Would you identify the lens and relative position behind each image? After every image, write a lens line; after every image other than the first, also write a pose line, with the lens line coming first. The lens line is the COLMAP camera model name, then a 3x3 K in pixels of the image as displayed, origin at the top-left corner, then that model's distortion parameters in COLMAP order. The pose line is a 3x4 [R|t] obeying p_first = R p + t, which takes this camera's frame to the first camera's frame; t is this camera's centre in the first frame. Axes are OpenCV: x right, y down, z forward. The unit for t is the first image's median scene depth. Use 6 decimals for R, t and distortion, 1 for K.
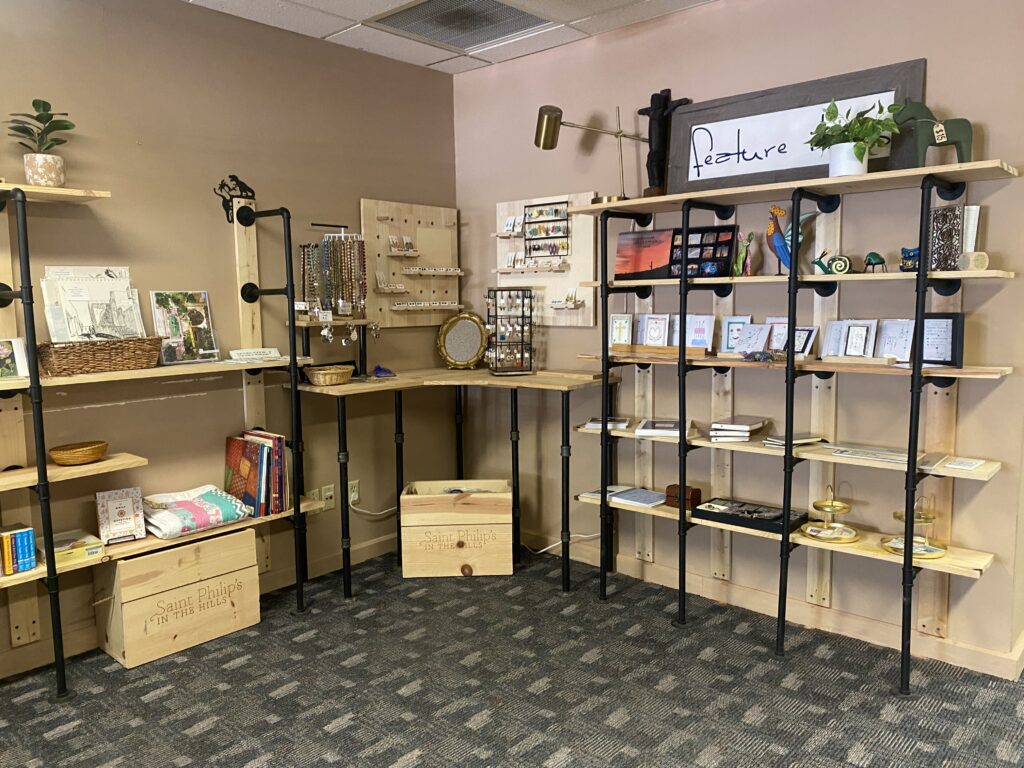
lens RADIAL K [[778.3, 0, 515.7], [0, 778.3, 379.7], [0, 0, 1]] dist [0.042024, -0.025915]
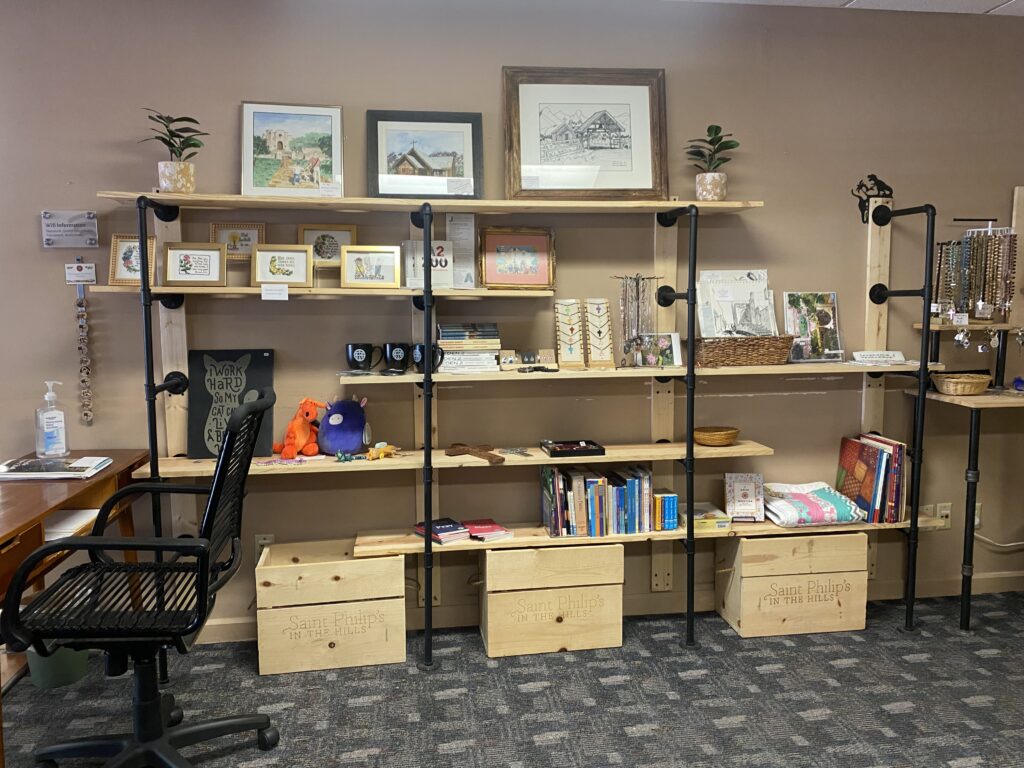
lens RADIAL K [[778.3, 0, 514.4], [0, 778.3, 382.0], [0, 0, 1]] dist [0.042024, -0.025915]
pose [[0.779905, 0.079717, -0.620801, -0.087178], [-0.074926, 0.996615, 0.033847, -0.000345], [0.621398, 0.020117, 0.783237, -0.056962]]
